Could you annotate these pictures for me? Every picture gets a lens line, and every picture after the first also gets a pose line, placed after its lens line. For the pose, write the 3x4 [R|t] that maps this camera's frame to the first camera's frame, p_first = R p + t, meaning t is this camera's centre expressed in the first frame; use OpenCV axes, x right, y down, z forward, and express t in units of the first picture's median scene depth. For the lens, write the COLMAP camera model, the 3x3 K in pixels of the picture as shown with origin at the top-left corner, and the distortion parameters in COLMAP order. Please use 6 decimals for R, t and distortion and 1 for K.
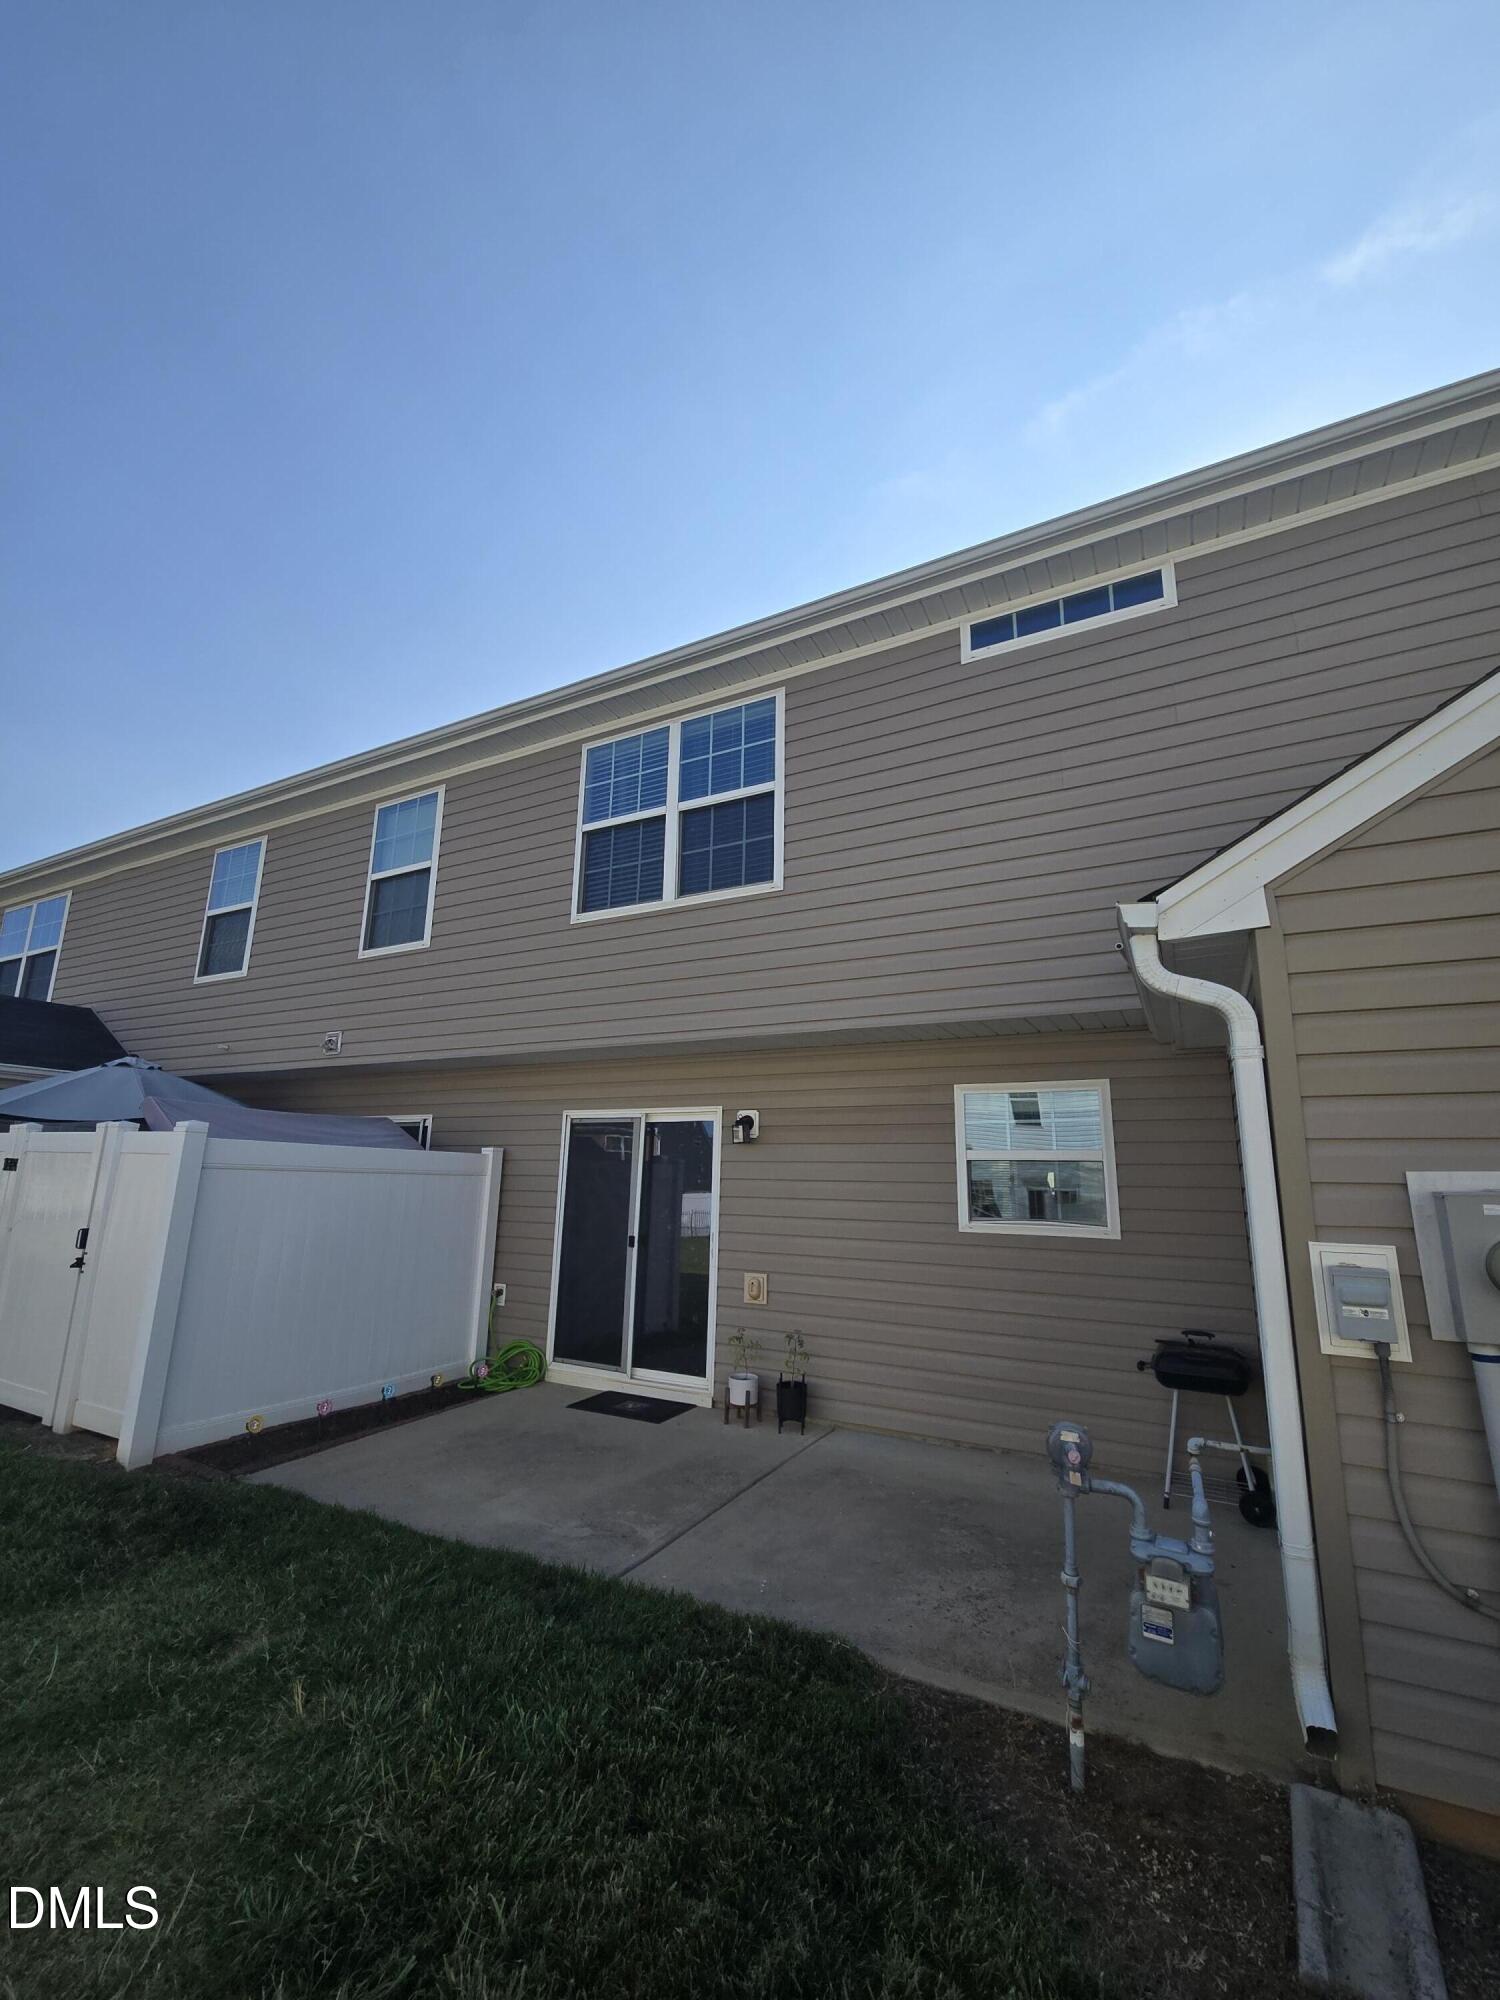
lens RADIAL K [[826.8, 0, 749.1], [0, 826.8, 997.7], [0, 0, 1]] dist [-0.003532, 0.000375]
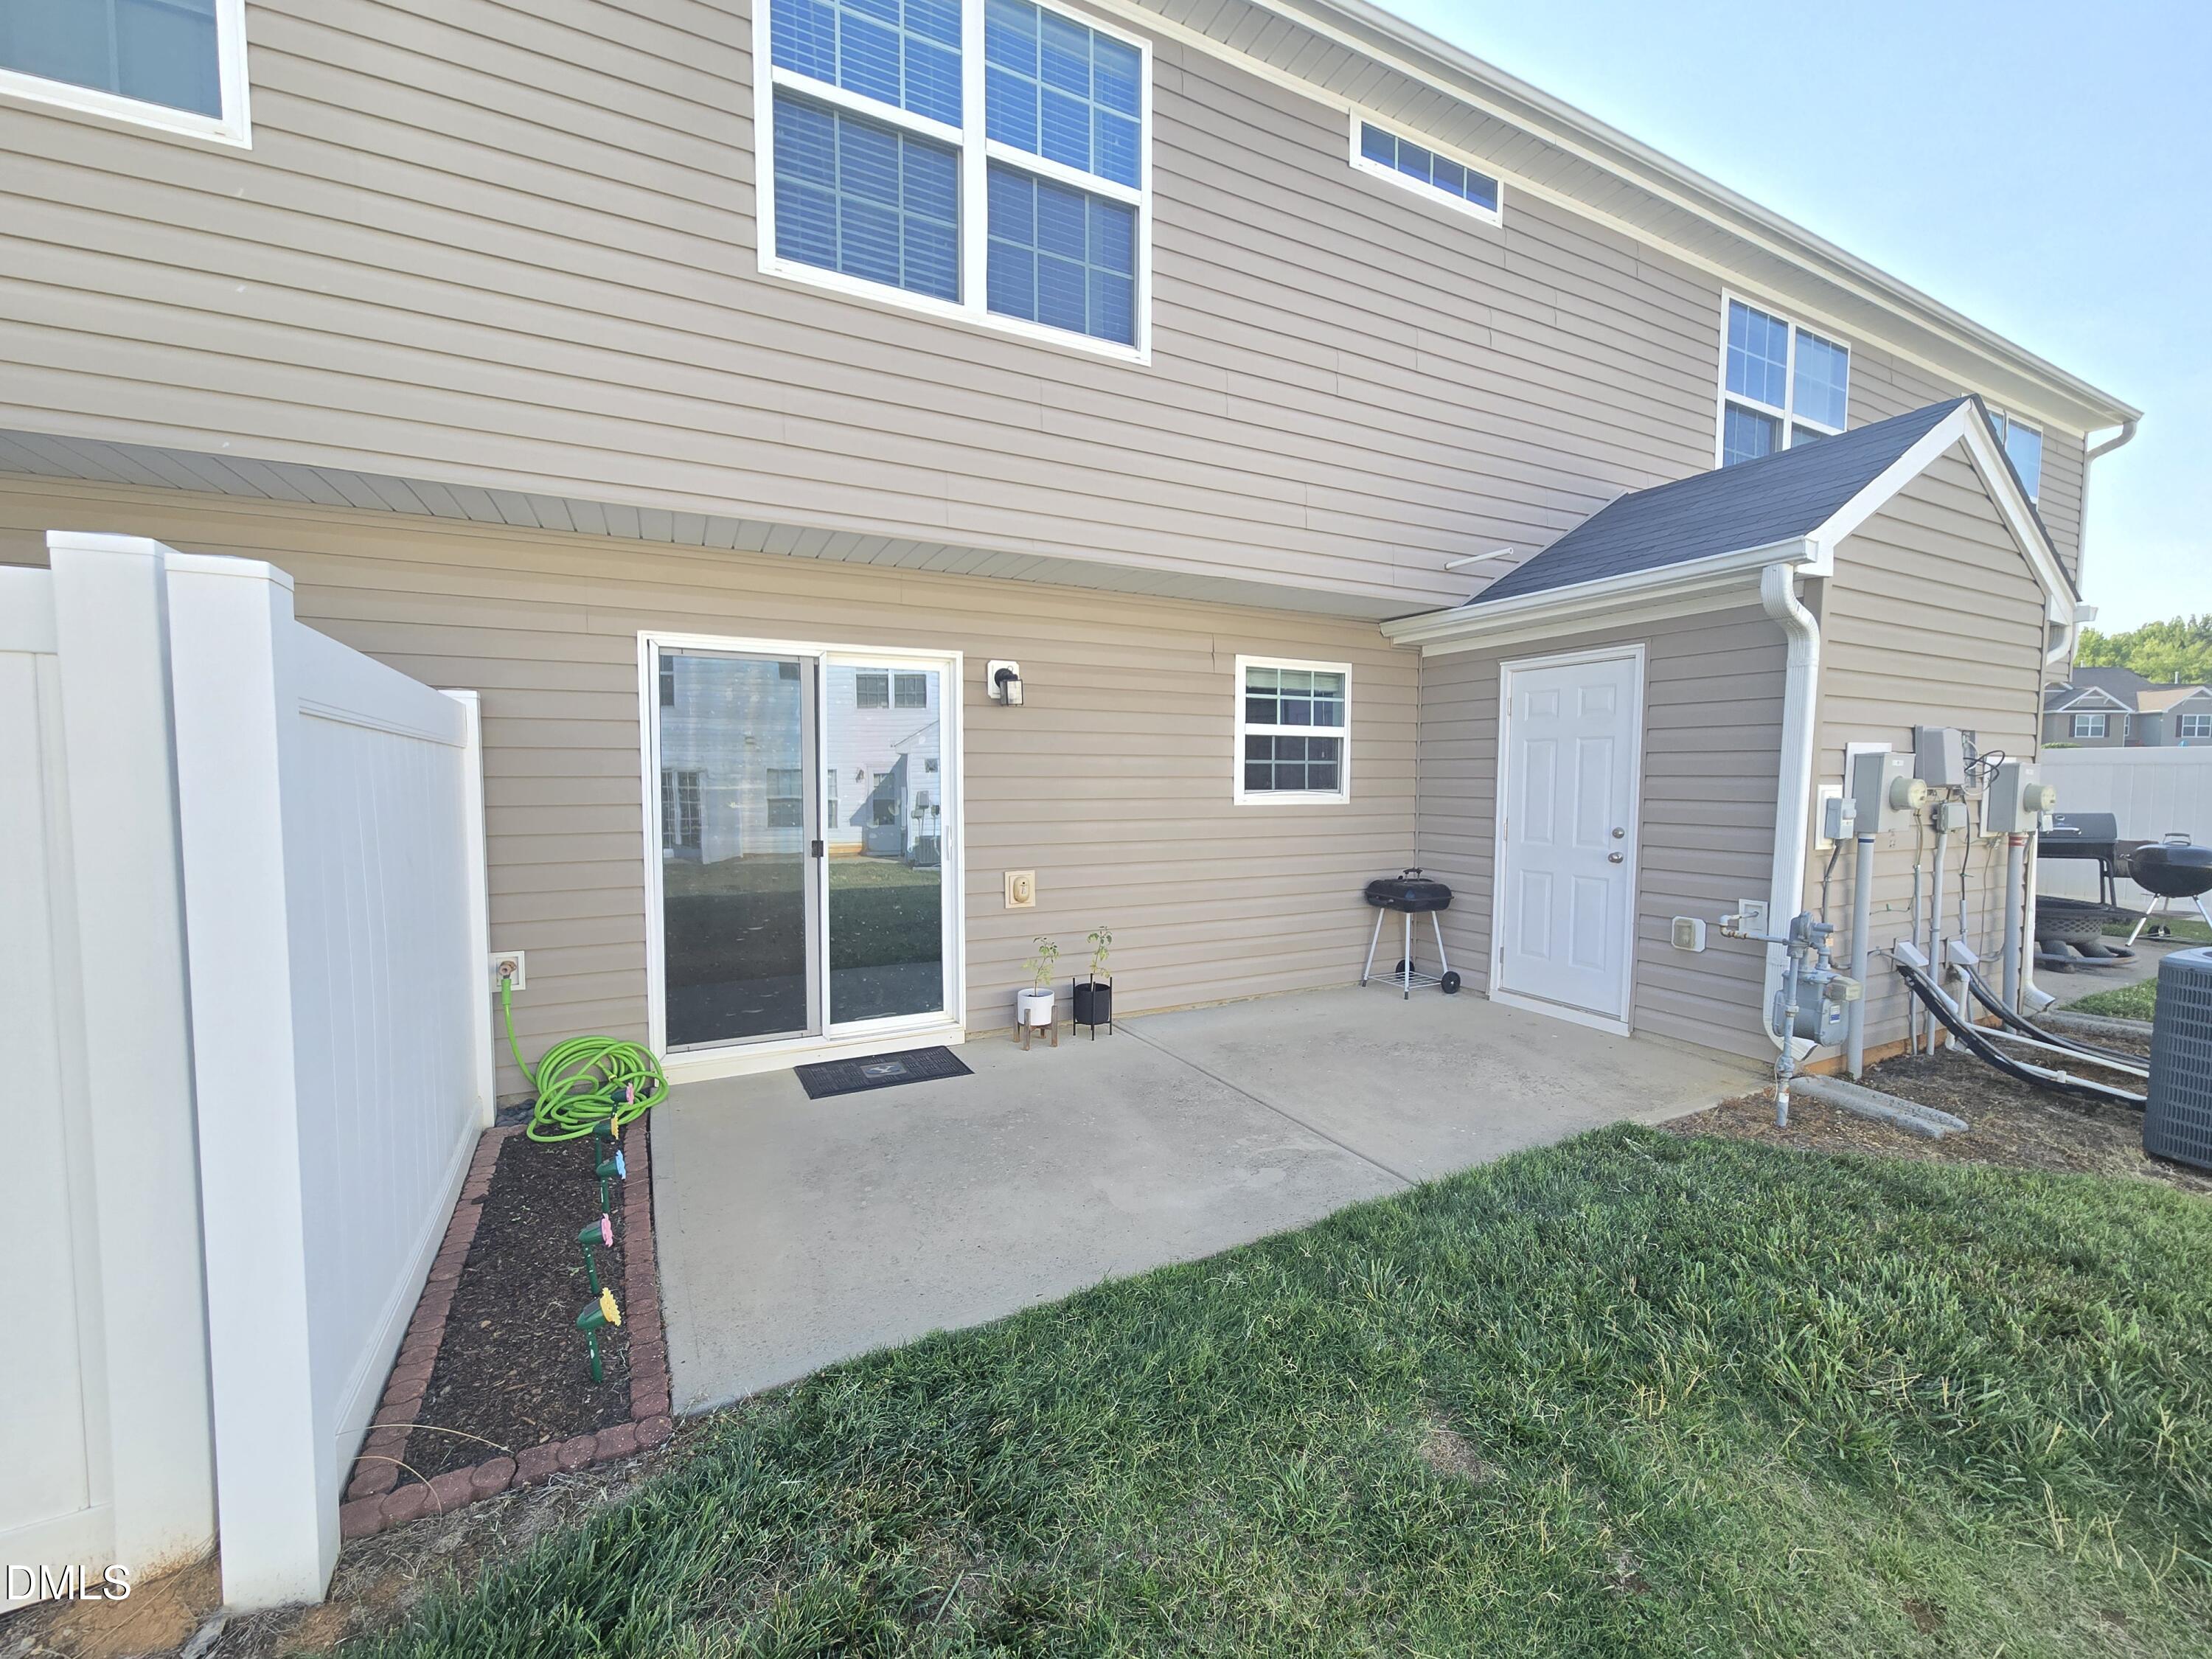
lens RADIAL K [[914.5, 0, 1105.1], [0, 914.5, 834.1], [0, 0, 1]] dist [-0.003532, 0.000375]
pose [[0.564527, -0.069900, 0.822449, -0.668293], [-0.169330, 0.965408, 0.198277, 0.114690], [-0.807859, -0.251198, 0.533163, 0.486754]]
